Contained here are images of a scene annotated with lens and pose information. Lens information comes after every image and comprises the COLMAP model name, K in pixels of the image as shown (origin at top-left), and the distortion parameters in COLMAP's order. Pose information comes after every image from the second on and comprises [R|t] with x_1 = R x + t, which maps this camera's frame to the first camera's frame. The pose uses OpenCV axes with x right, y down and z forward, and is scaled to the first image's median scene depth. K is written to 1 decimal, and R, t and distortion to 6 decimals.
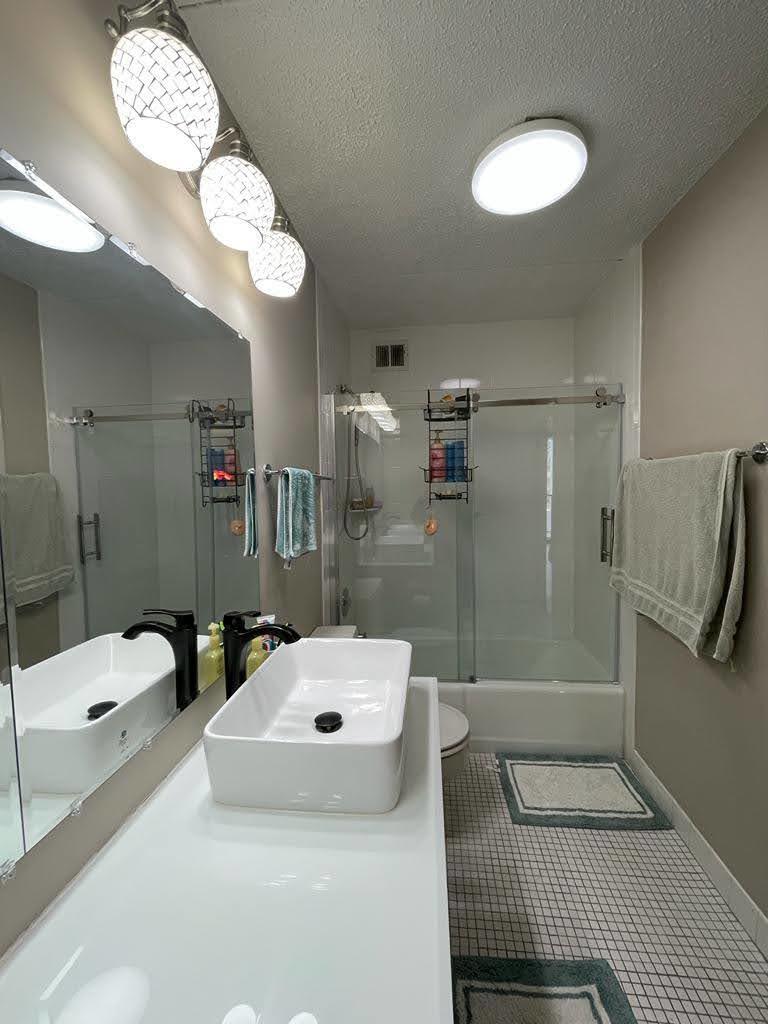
lens RADIAL K [[415.9, 0, 388.8], [0, 415.9, 510.8], [0, 0, 1]] dist [0.003973, 0.000276]
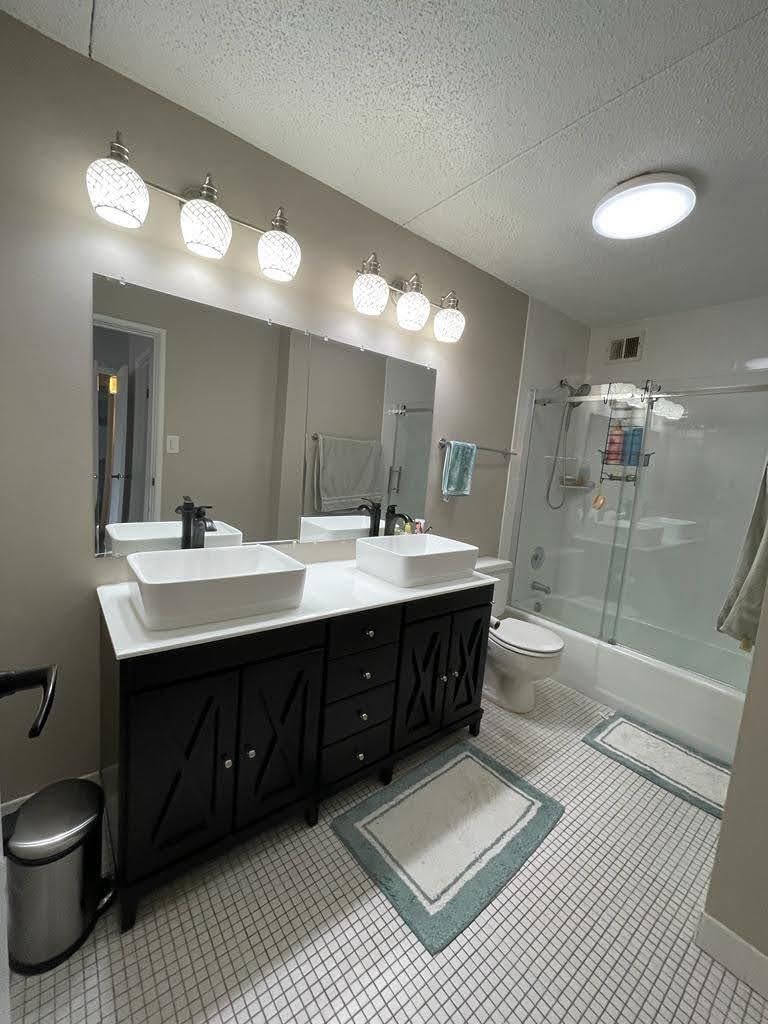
lens RADIAL K [[415.9, 0, 388.8], [0, 415.9, 510.8], [0, 0, 1]] dist [0.003973, 0.000276]
pose [[0.691850, 0.163814, -0.703213, 0.521008], [-0.139403, 0.985904, 0.092516, 0.036409], [0.708456, 0.034023, 0.704934, -0.232410]]
